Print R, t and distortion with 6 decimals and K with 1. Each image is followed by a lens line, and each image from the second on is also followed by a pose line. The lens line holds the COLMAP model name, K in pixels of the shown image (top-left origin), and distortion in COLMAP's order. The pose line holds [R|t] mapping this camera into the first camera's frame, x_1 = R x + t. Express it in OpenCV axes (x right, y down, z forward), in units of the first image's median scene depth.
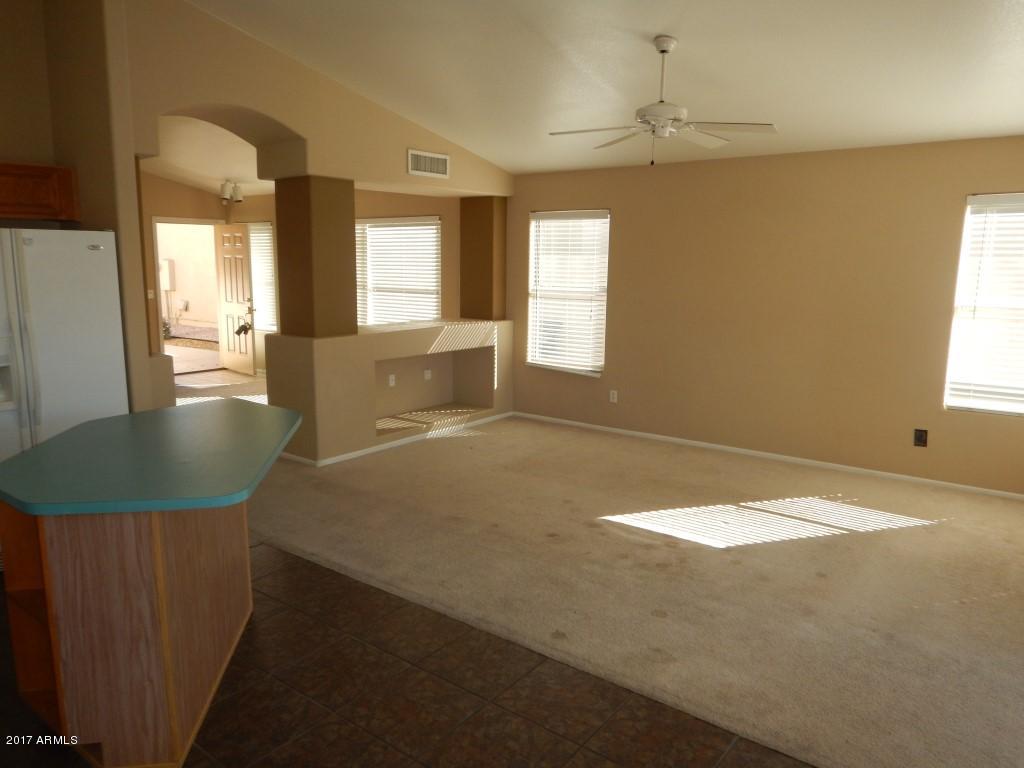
lens RADIAL K [[721.3, 0, 507.7], [0, 721.3, 383.0], [0, 0, 1]] dist [-0.005700, -0.003992]
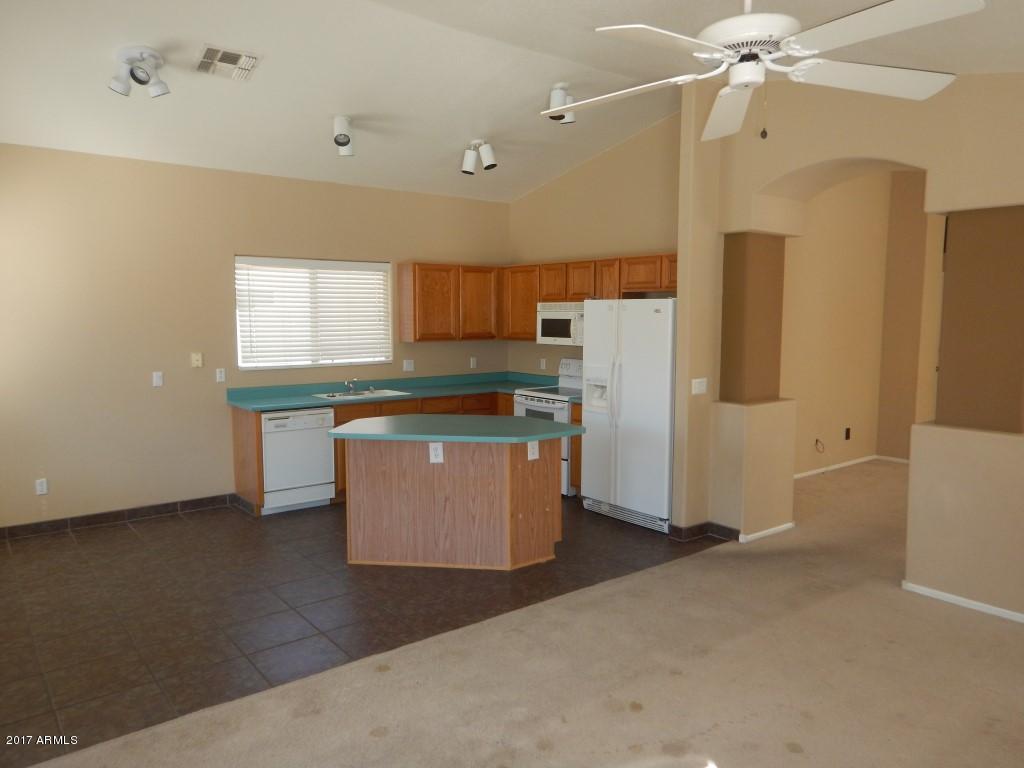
lens RADIAL K [[721.3, 0, 516.5], [0, 721.3, 382.4], [0, 0, 1]] dist [-0.005700, -0.003992]
pose [[-0.233249, 0.089912, -0.968251, 0.870667], [-0.167619, 0.977094, 0.131112, -0.203450], [0.957862, 0.192879, -0.212835, 1.136922]]
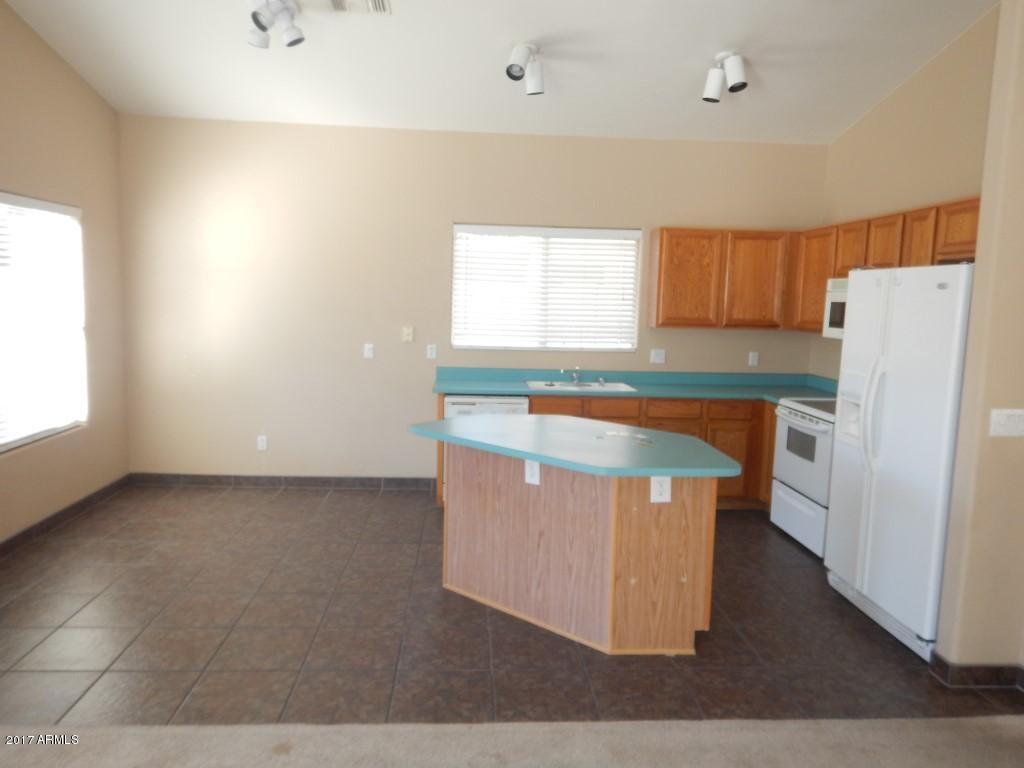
lens RADIAL K [[721.3, 0, 510.0], [0, 721.3, 388.1], [0, 0, 1]] dist [-0.005700, -0.003992]
pose [[-0.747415, 0.061565, -0.661498, 0.327290], [-0.140132, 0.958686, 0.247558, -0.224508], [0.649410, 0.277726, -0.707909, 1.373927]]
